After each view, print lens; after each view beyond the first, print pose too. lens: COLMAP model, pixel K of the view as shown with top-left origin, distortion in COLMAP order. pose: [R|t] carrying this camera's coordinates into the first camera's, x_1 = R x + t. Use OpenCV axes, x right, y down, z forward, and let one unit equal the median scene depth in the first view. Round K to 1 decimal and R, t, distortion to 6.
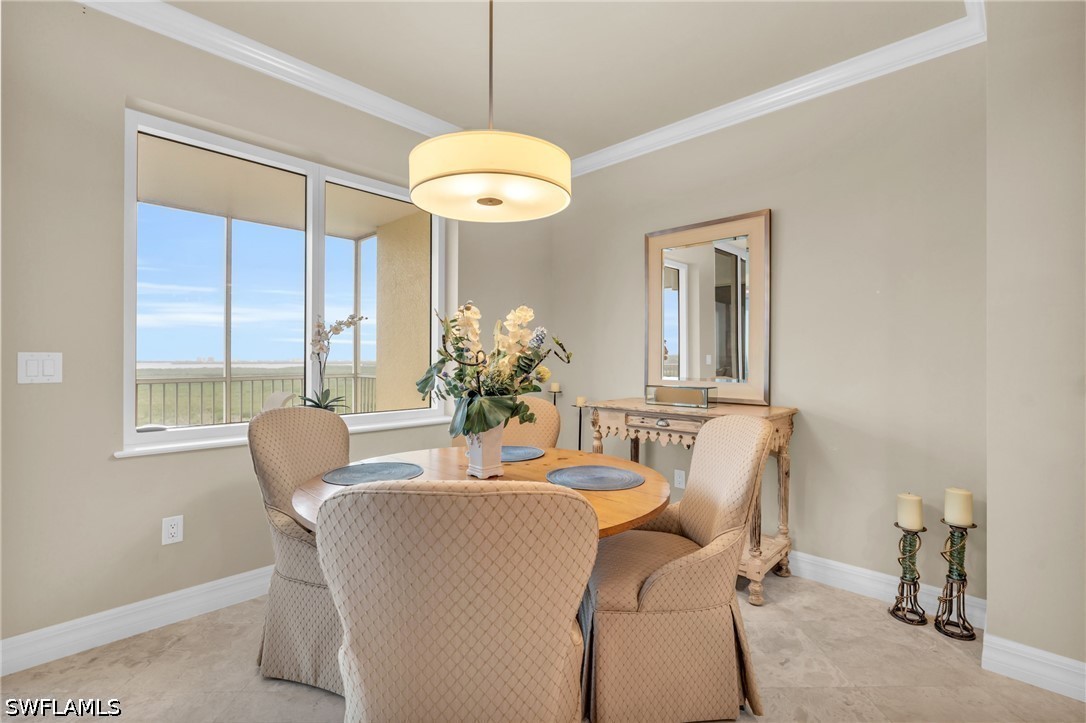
lens RADIAL K [[492.2, 0, 546.3], [0, 492.2, 358.9], [0, 0, 1]] dist [-0.002328, -0.000116]
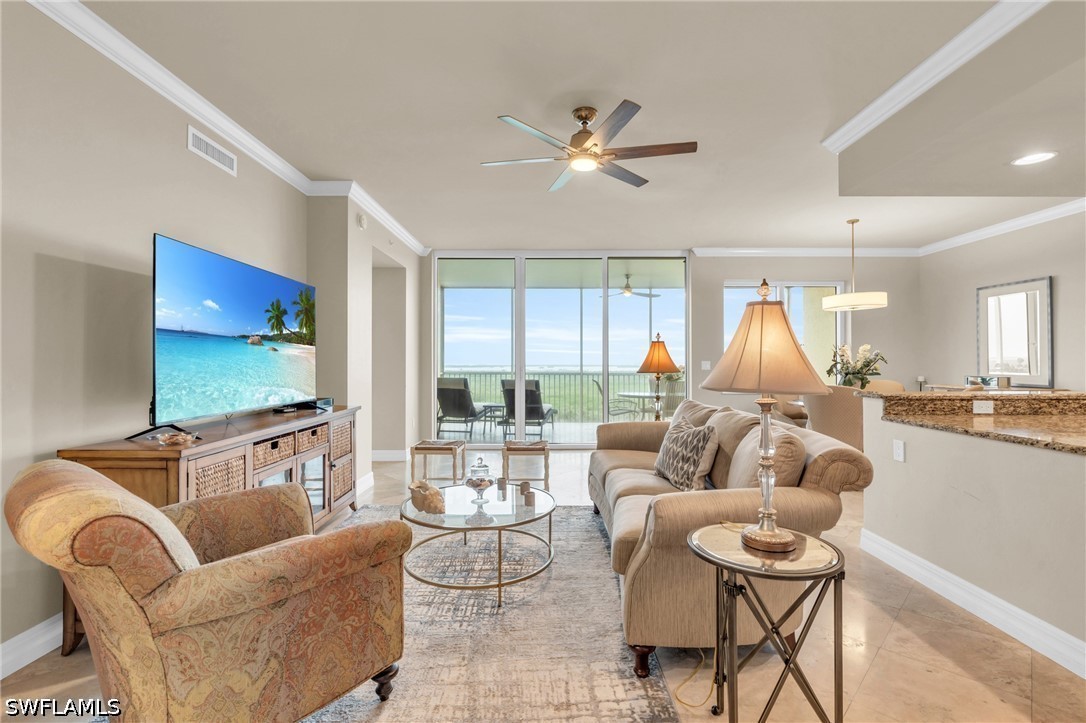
lens RADIAL K [[492.2, 0, 544.1], [0, 492.2, 358.2], [0, 0, 1]] dist [-0.002328, -0.000116]
pose [[0.698520, -0.010357, -0.715515, 0.689893], [0.006096, 0.999945, -0.008524, -0.010116], [0.715564, 0.001593, 0.698545, -2.351924]]
